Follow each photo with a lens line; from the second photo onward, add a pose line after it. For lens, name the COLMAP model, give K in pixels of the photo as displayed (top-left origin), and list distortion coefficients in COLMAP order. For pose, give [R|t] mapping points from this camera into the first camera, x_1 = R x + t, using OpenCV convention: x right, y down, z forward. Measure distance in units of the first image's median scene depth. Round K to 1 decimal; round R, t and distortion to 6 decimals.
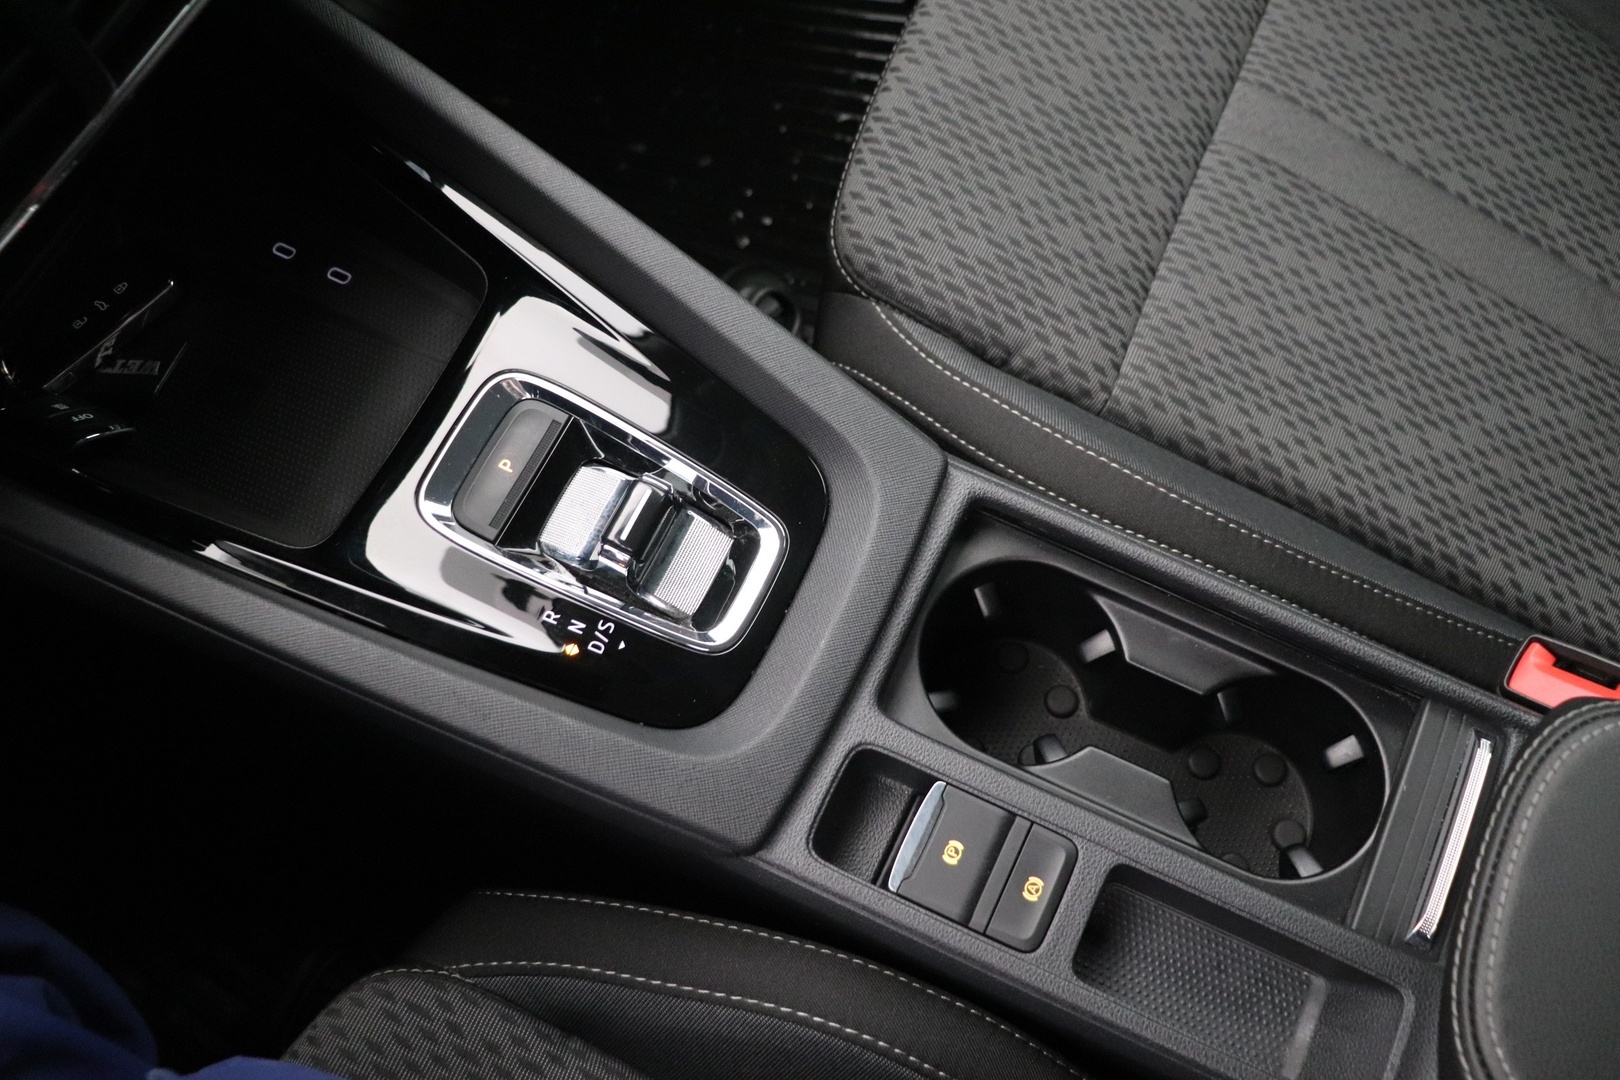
lens RADIAL K [[1342.4, 0, 811.2], [0, 1342.4, 540.7], [0, 0, 1]] dist [-0.049540, 0.006696]
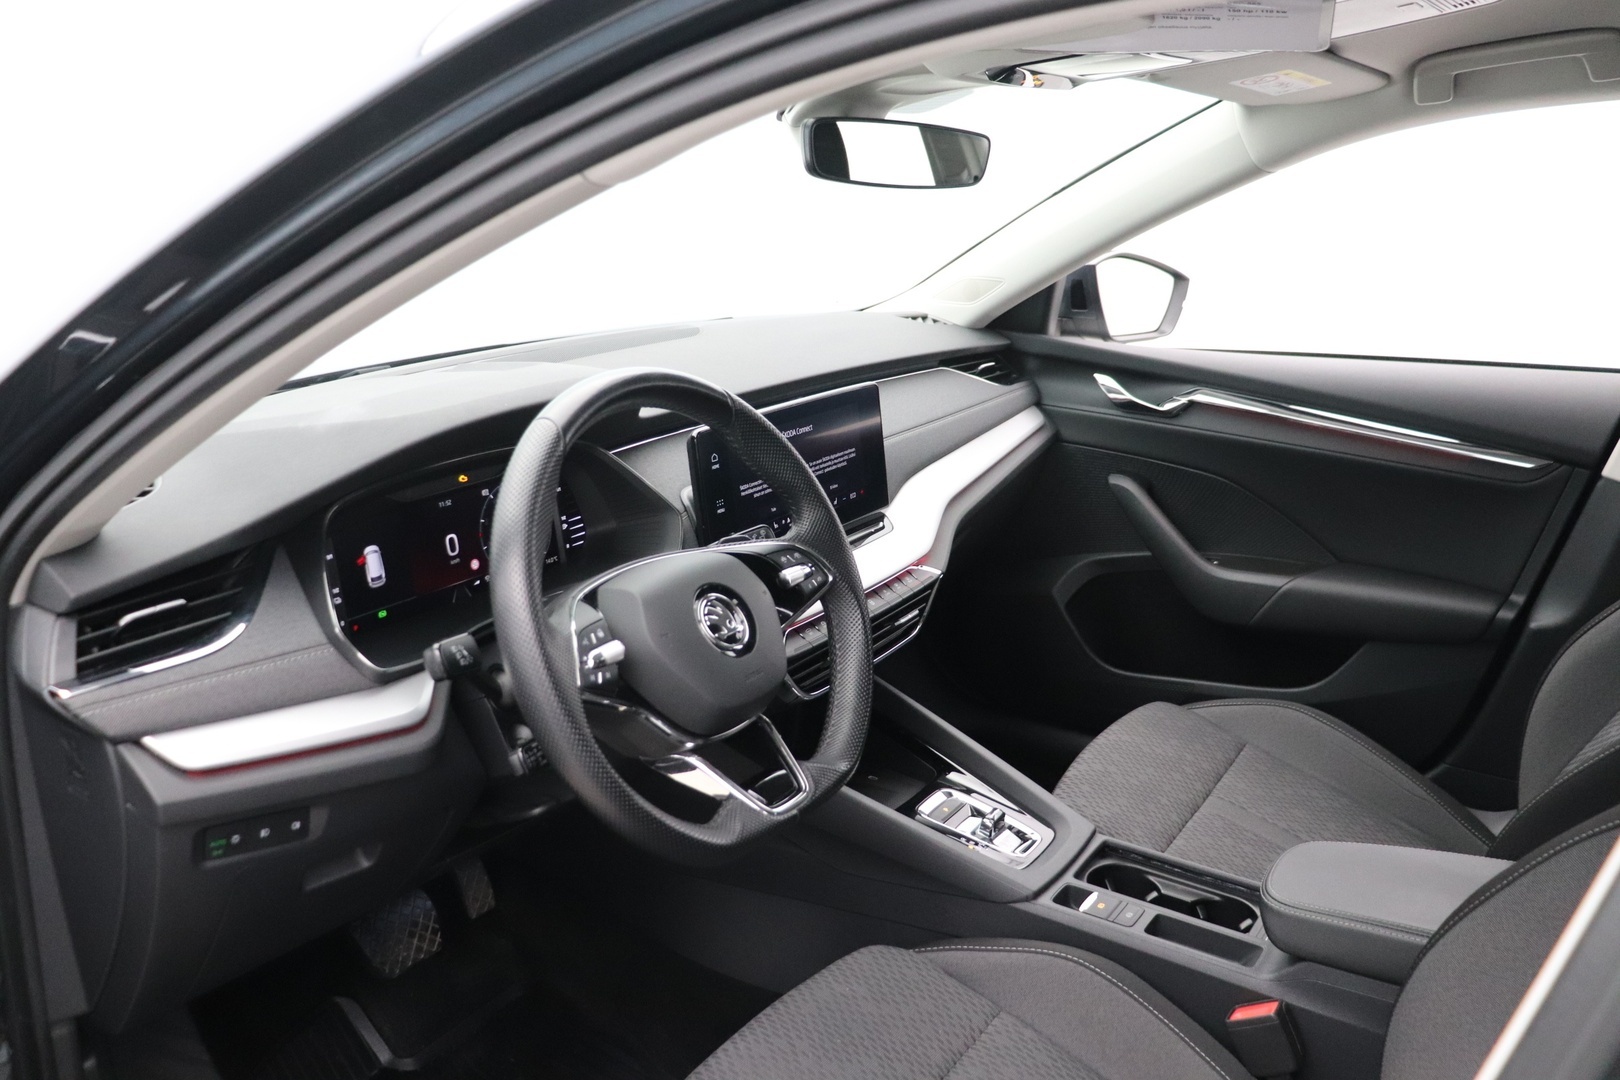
lens RADIAL K [[1342.4, 0, 809.7], [0, 1342.4, 537.5], [0, 0, 1]] dist [-0.049540, 0.006696]
pose [[0.989064, 0.093319, -0.114208, -0.194697], [-0.147197, 0.672950, -0.724894, 1.374618], [0.009210, 0.733778, 0.679327, -1.160765]]
